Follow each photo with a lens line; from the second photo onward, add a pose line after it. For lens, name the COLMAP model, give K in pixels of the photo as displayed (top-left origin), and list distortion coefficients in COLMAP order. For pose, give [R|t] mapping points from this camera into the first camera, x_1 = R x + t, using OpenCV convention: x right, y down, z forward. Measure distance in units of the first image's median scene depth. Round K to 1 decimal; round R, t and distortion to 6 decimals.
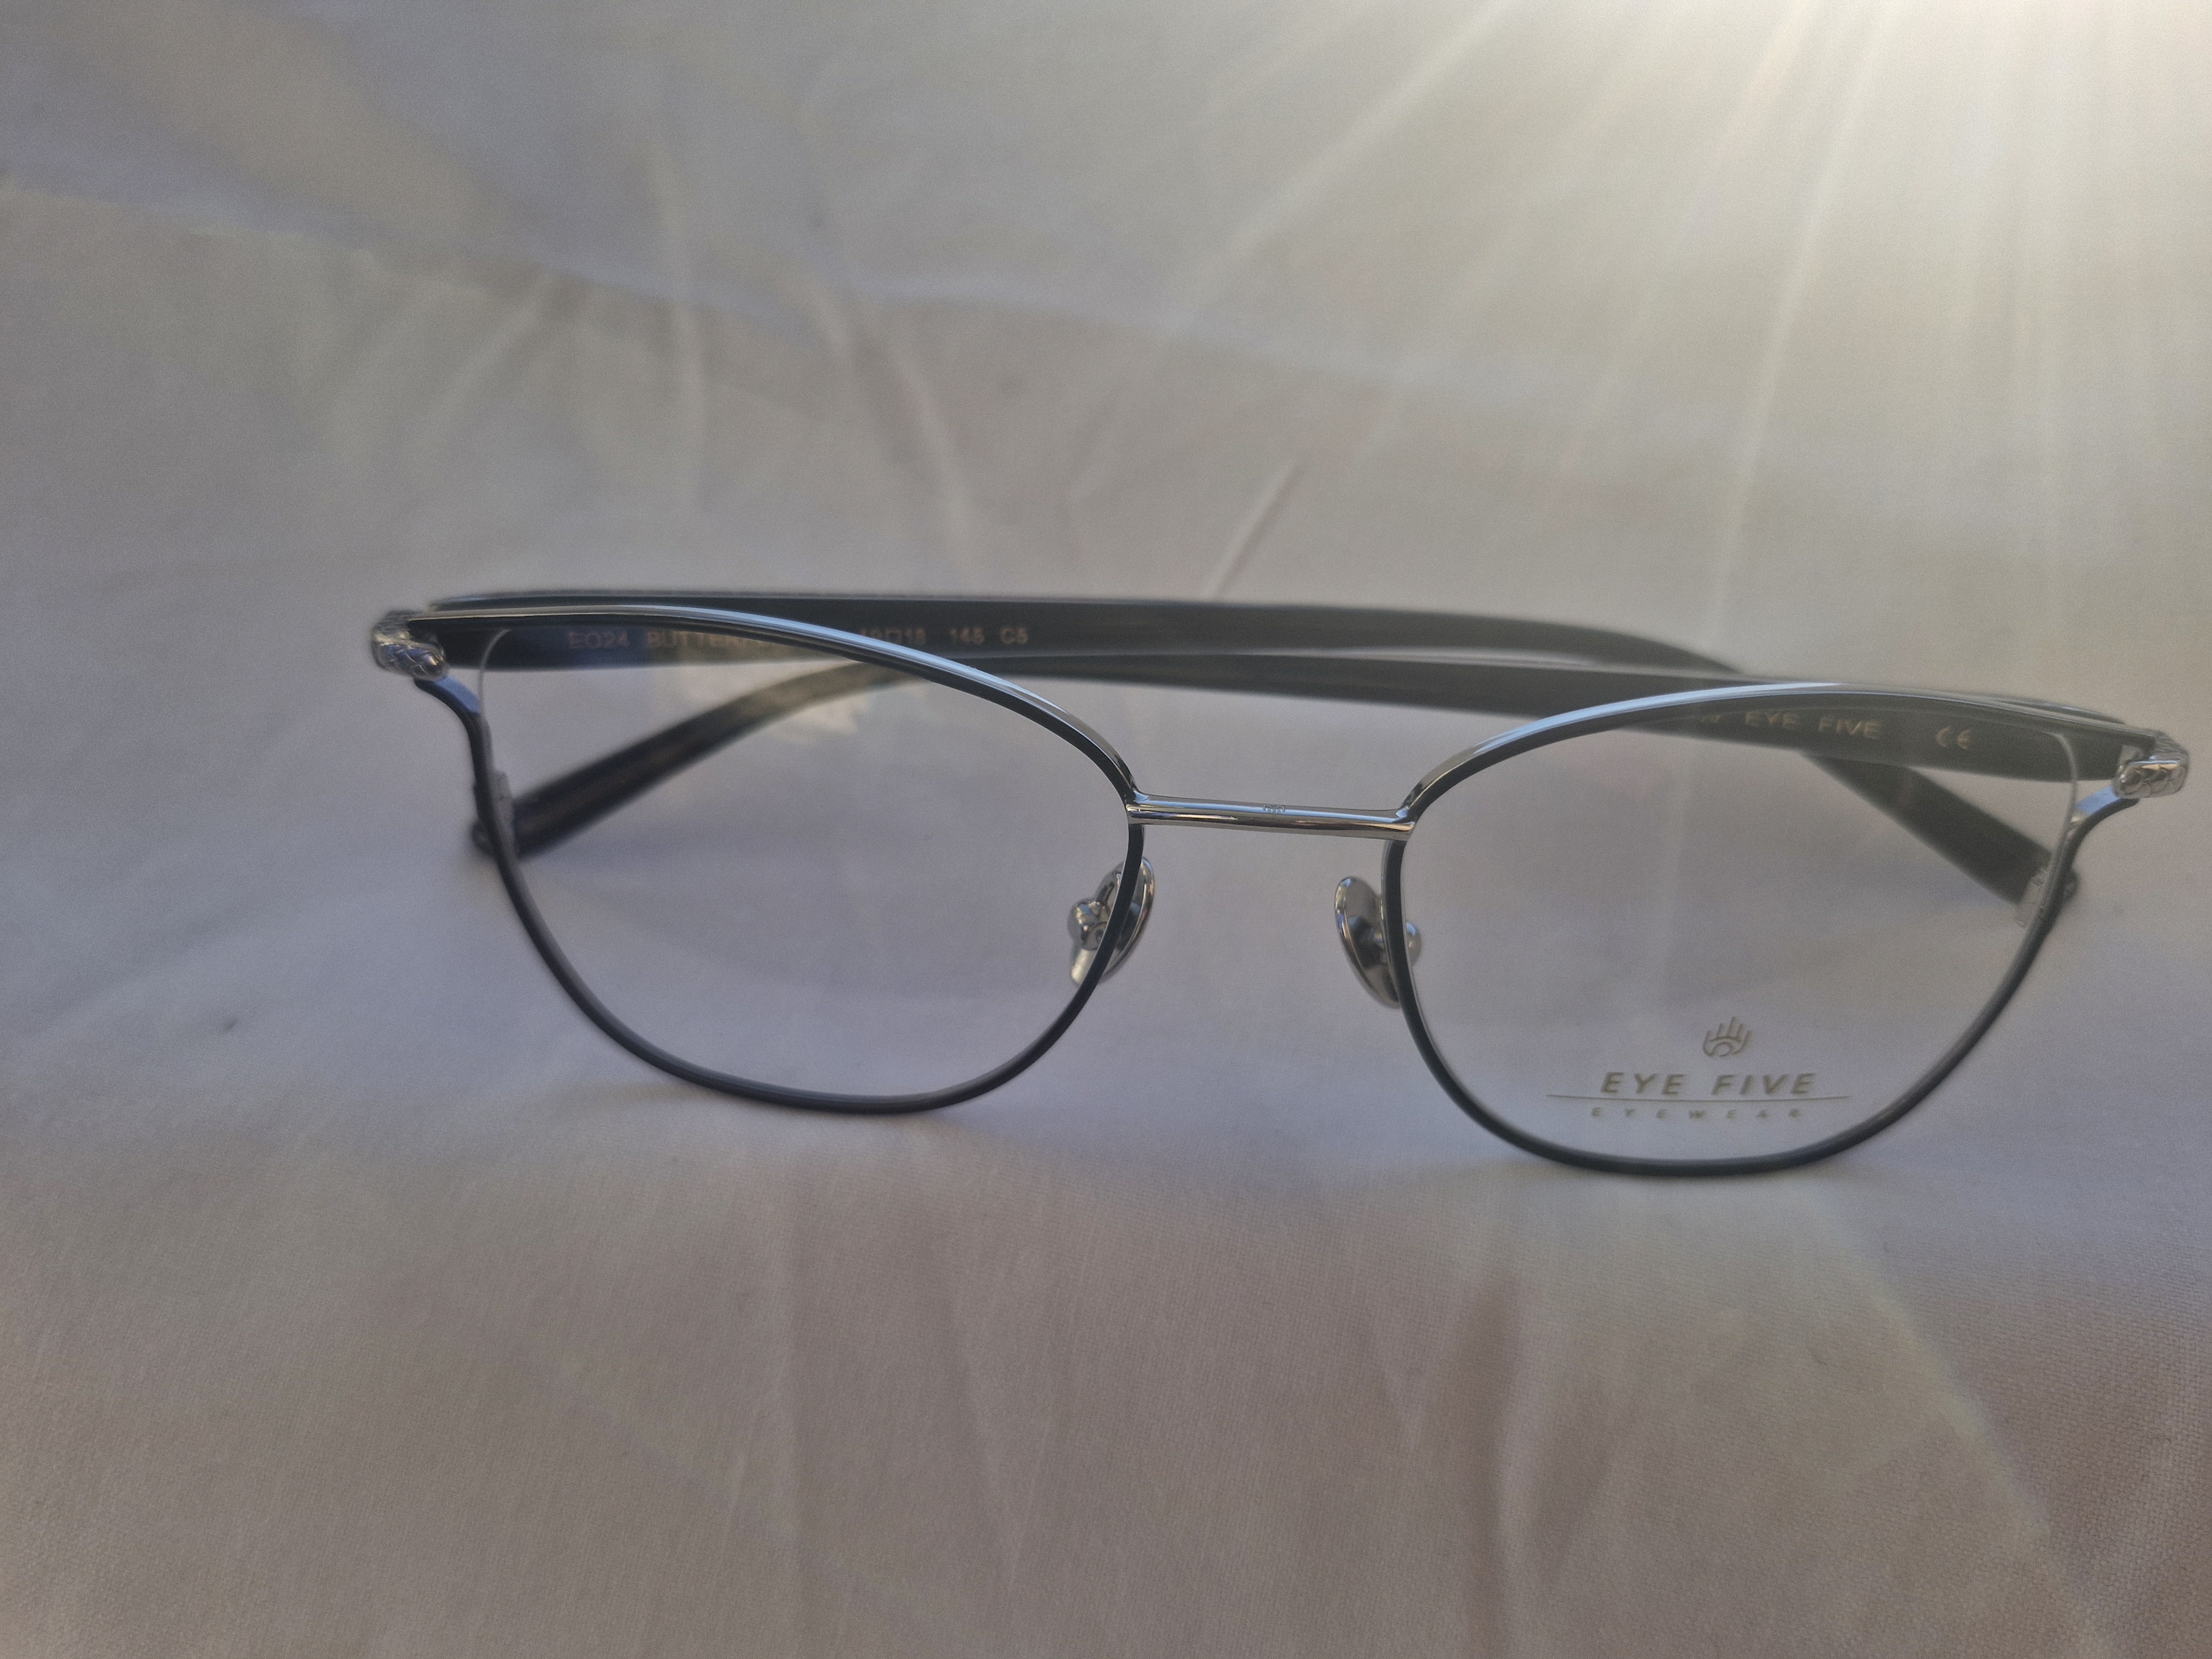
lens RADIAL K [[1624.9, 0, 1103.9], [0, 1624.9, 851.1], [0, 0, 1]] dist [-0.027101, -0.030484]
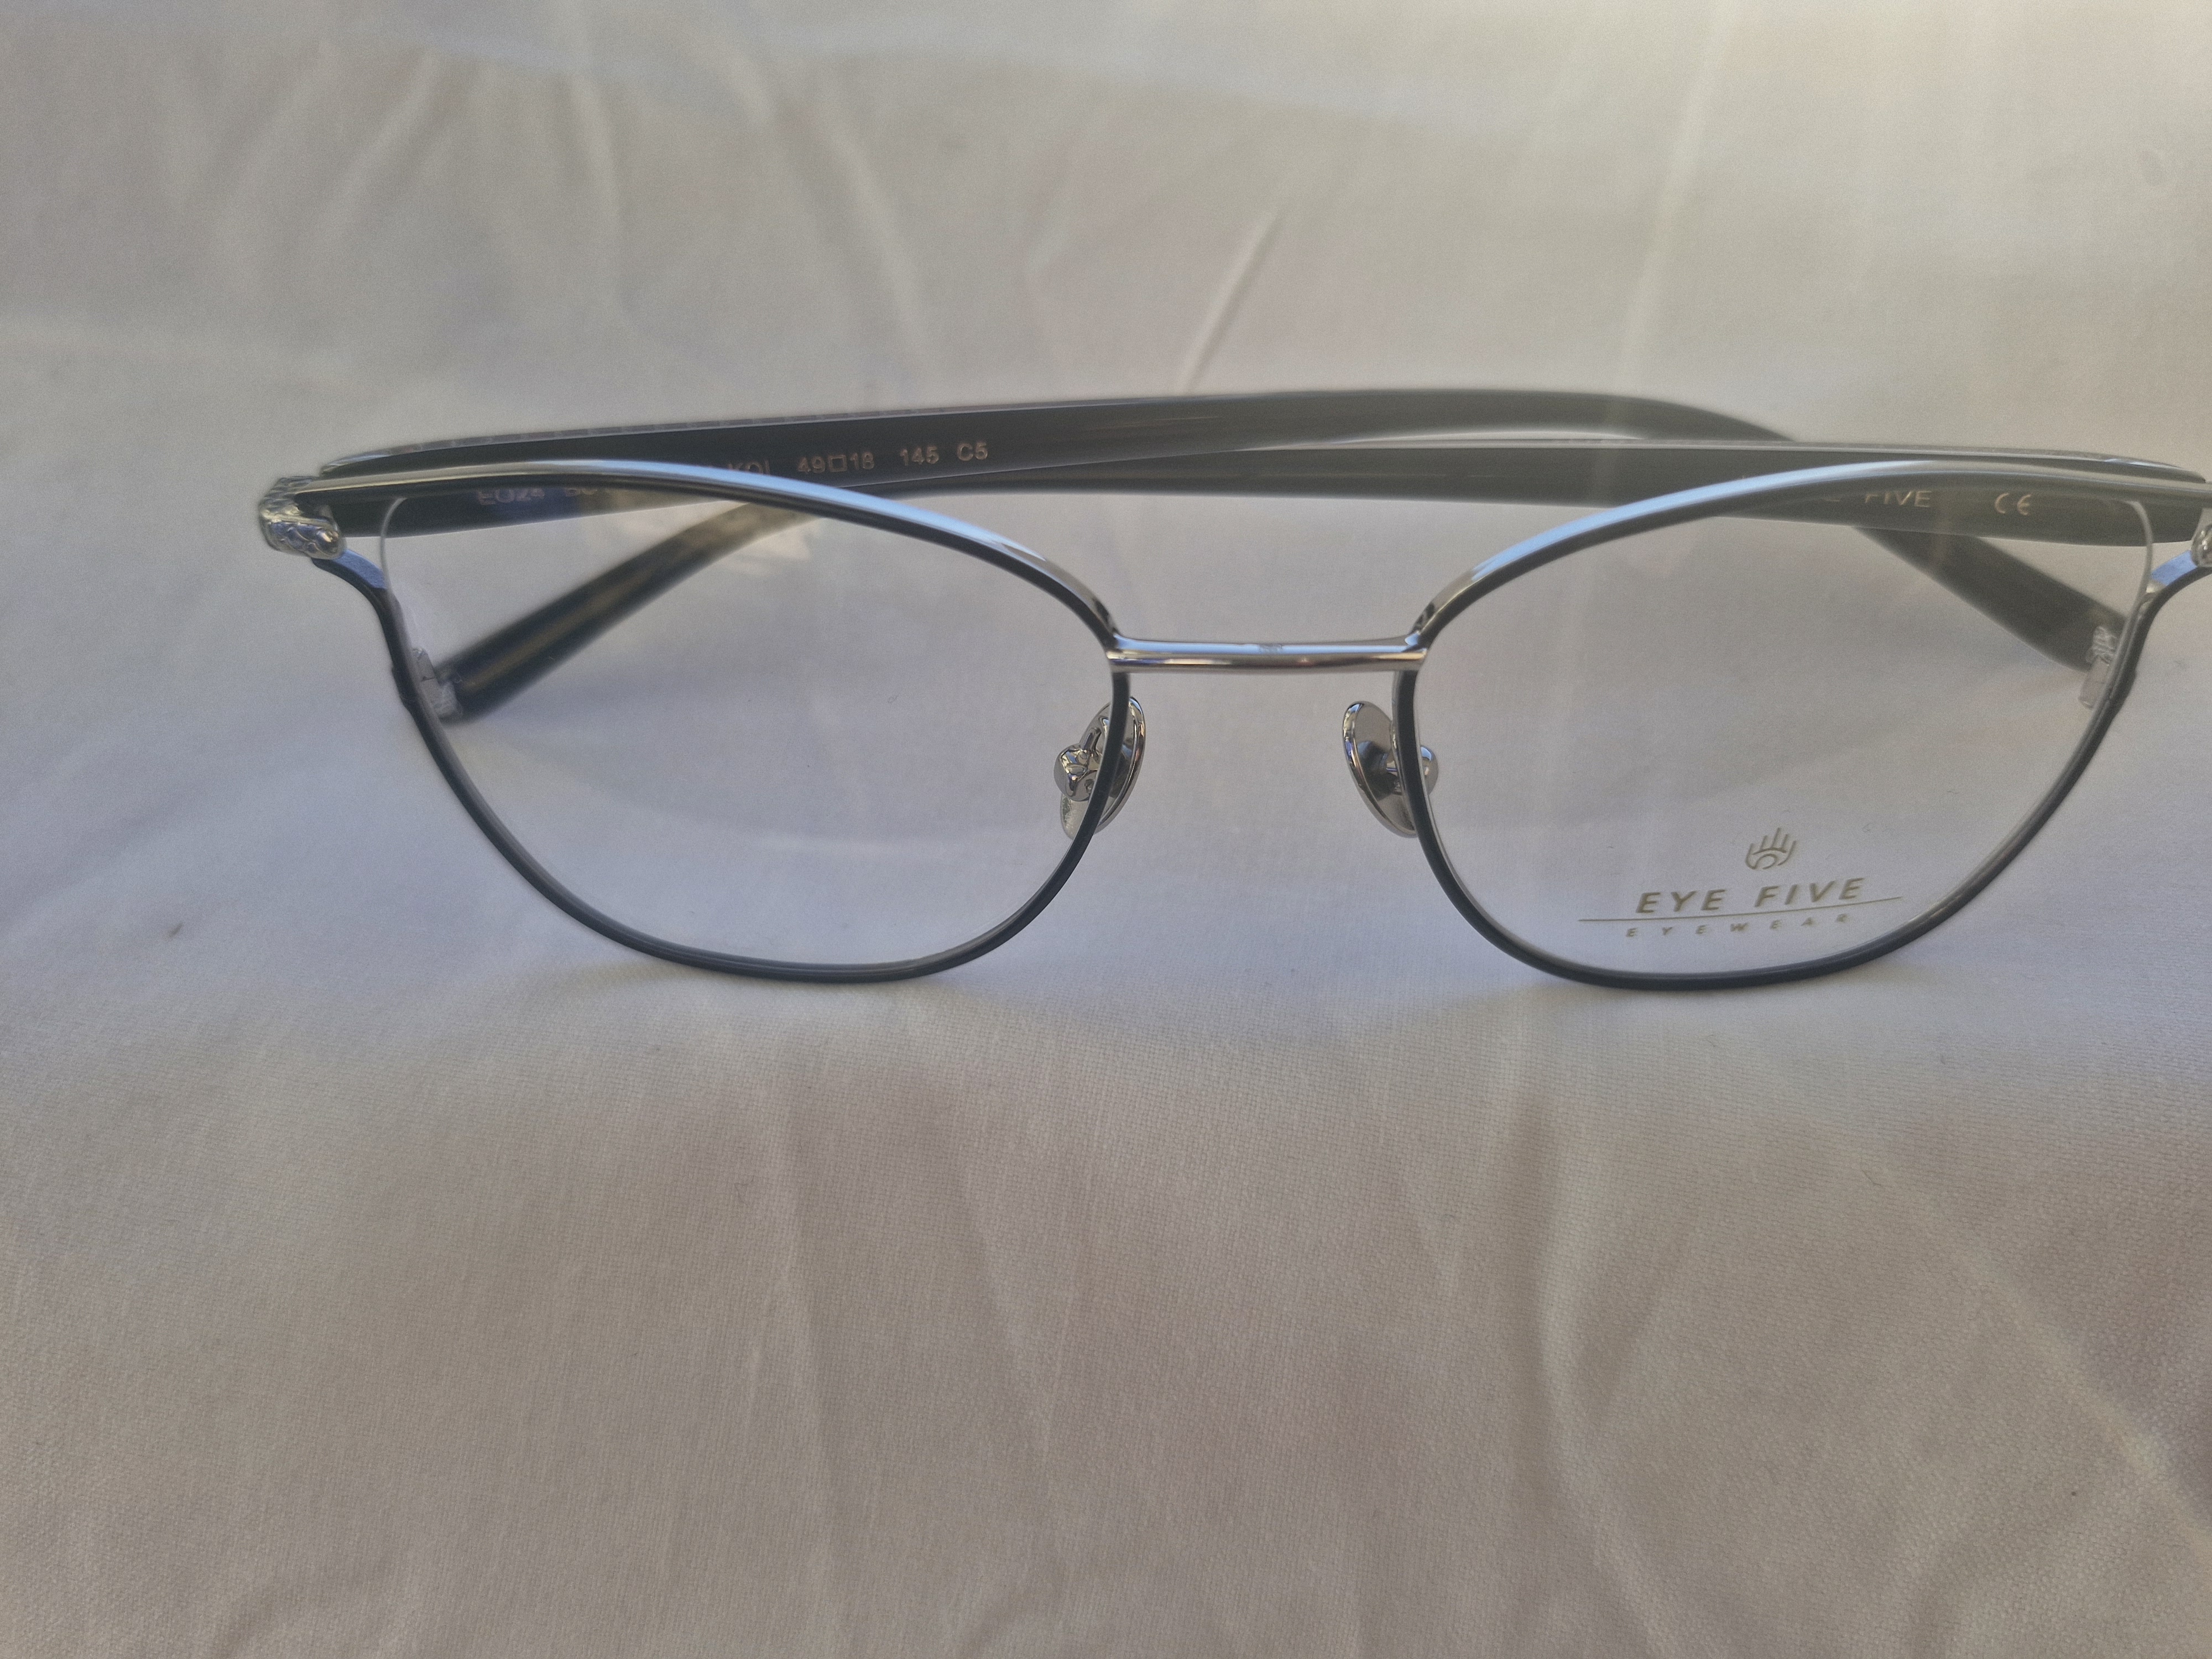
lens RADIAL K [[1624.9, 0, 1110.3], [0, 1624.9, 812.5], [0, 0, 1]] dist [-0.027101, -0.030484]
pose [[0.997689, -0.067876, -0.002951, 0.010966], [0.067641, 0.988285, 0.136809, -0.057583], [-0.006370, -0.136692, 0.990593, 0.085558]]
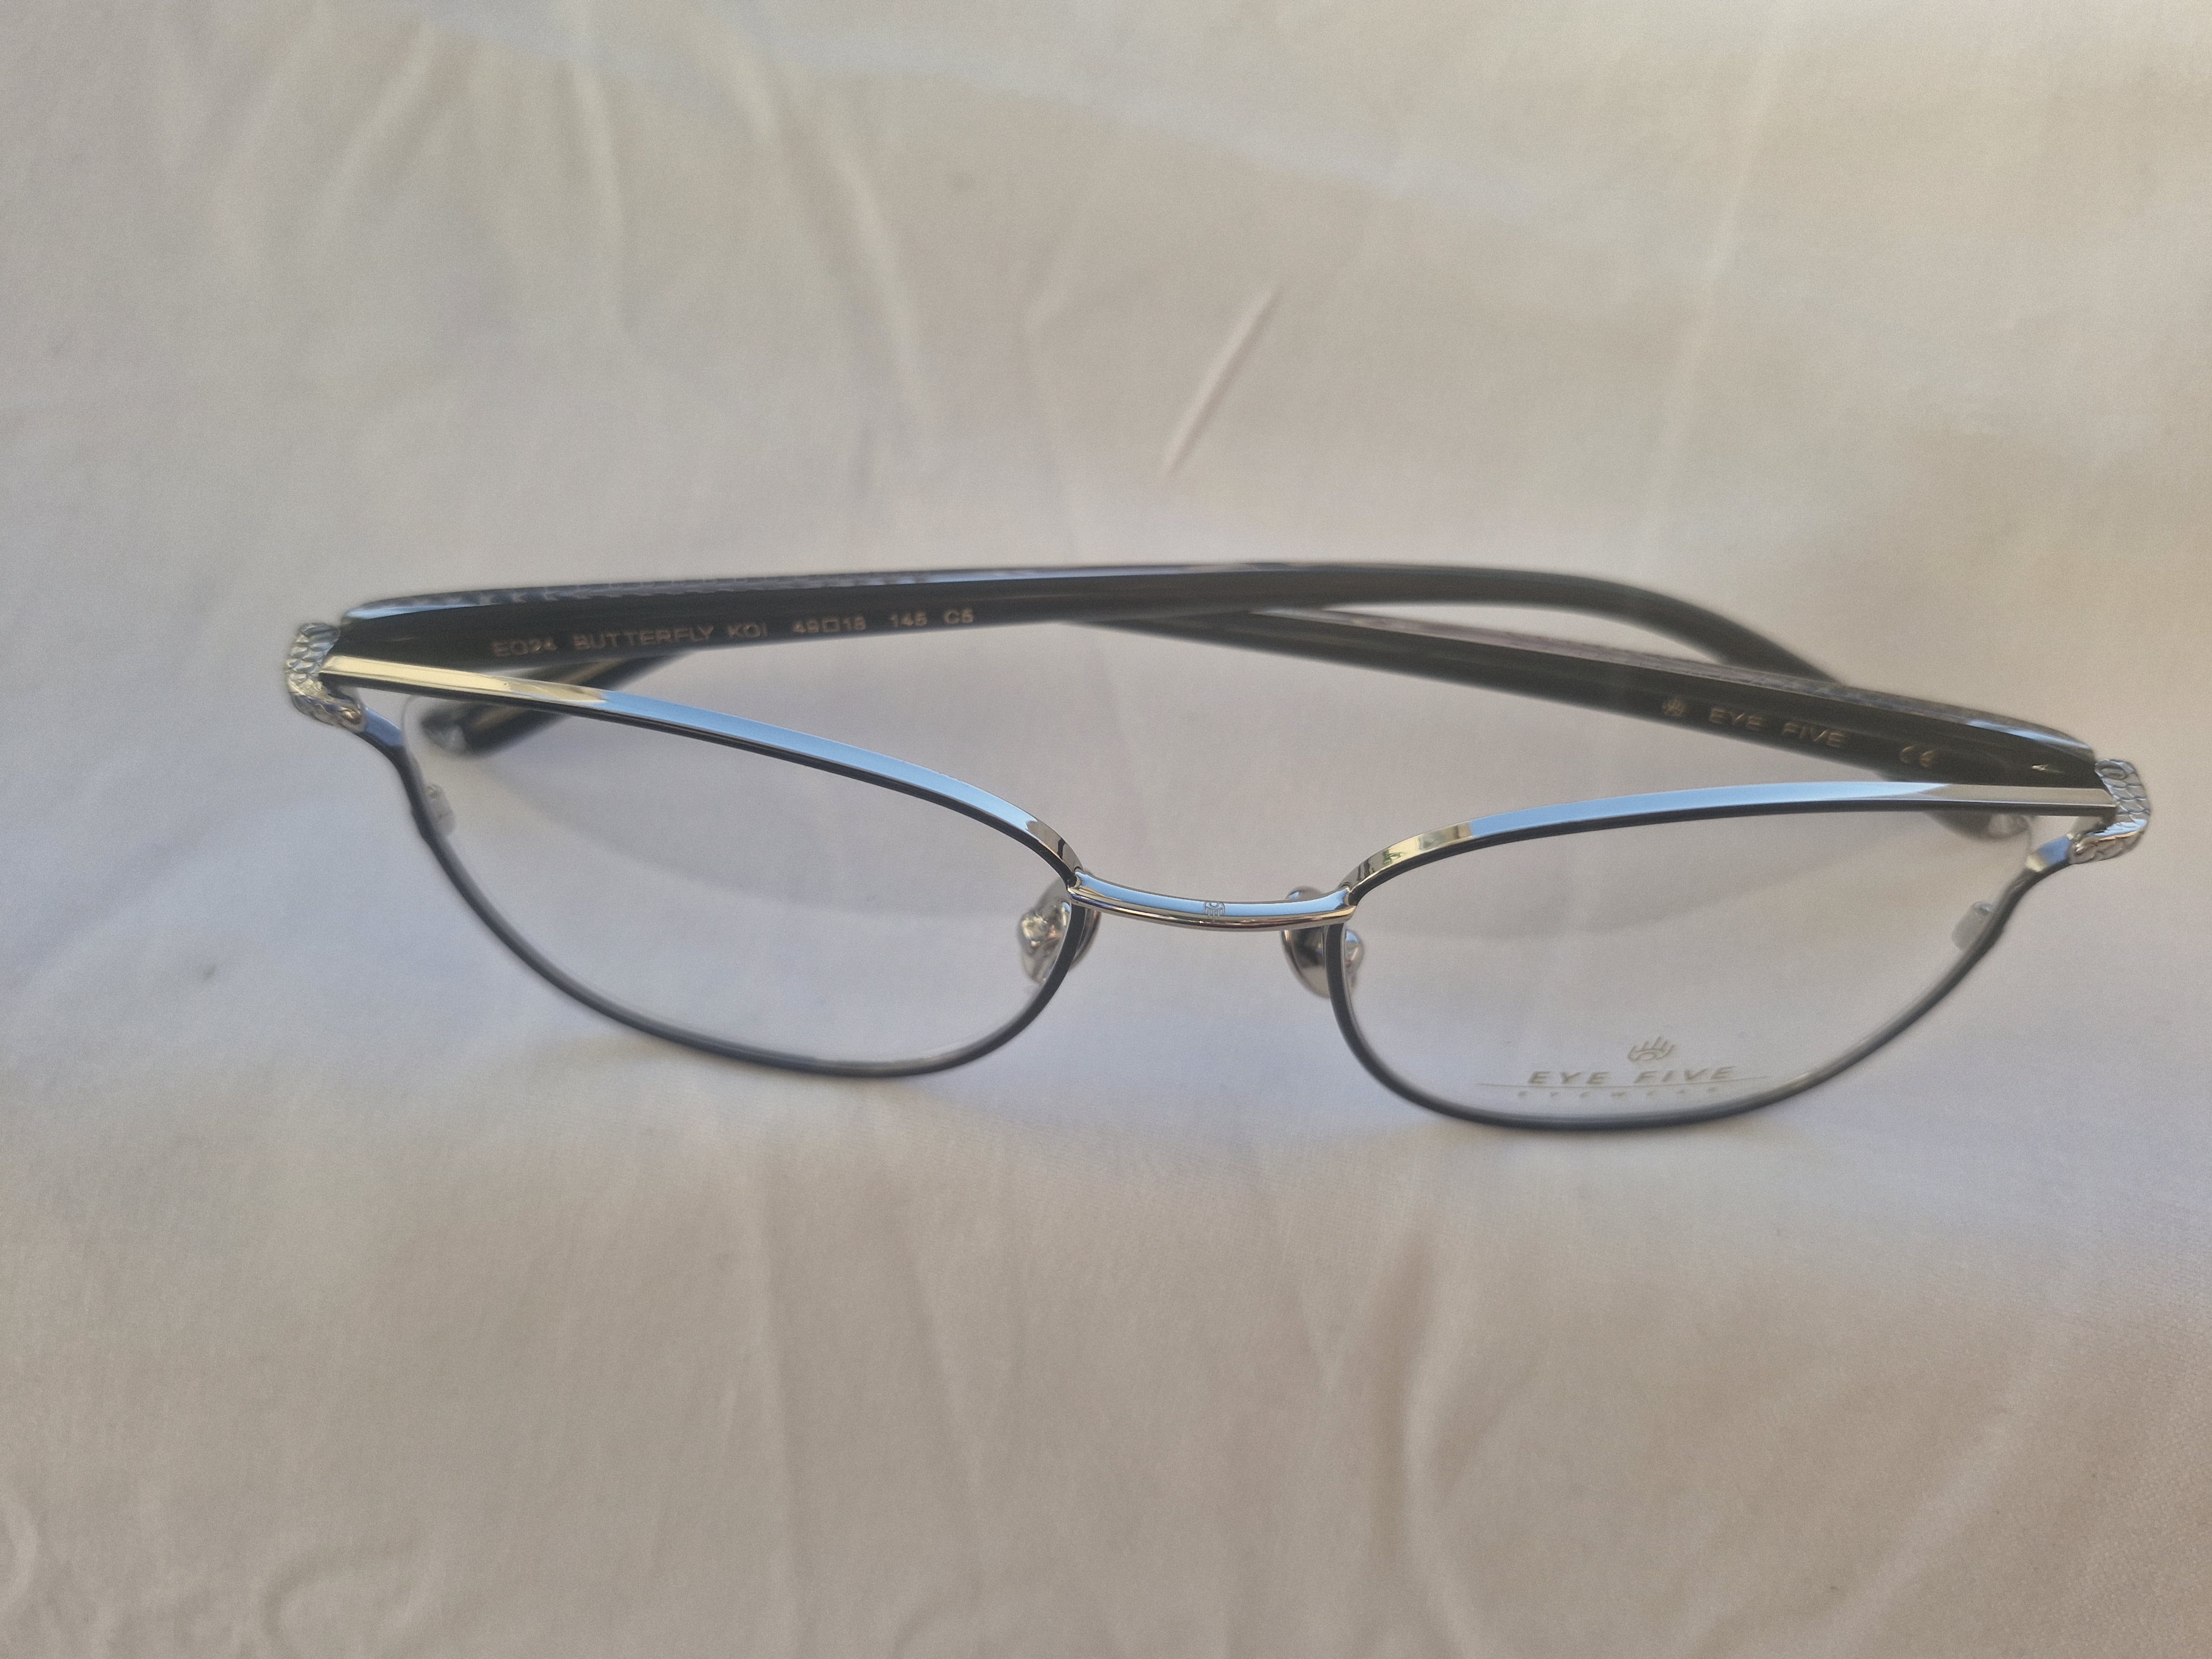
lens RADIAL K [[1624.9, 0, 1107.4], [0, 1624.9, 821.9], [0, 0, 1]] dist [-0.027101, -0.030484]
pose [[0.999994, 0.000167, 0.003494, 0.031728], [-0.001259, 0.949098, 0.314980, -0.347348], [-0.003263, -0.314982, 0.949092, 0.059680]]
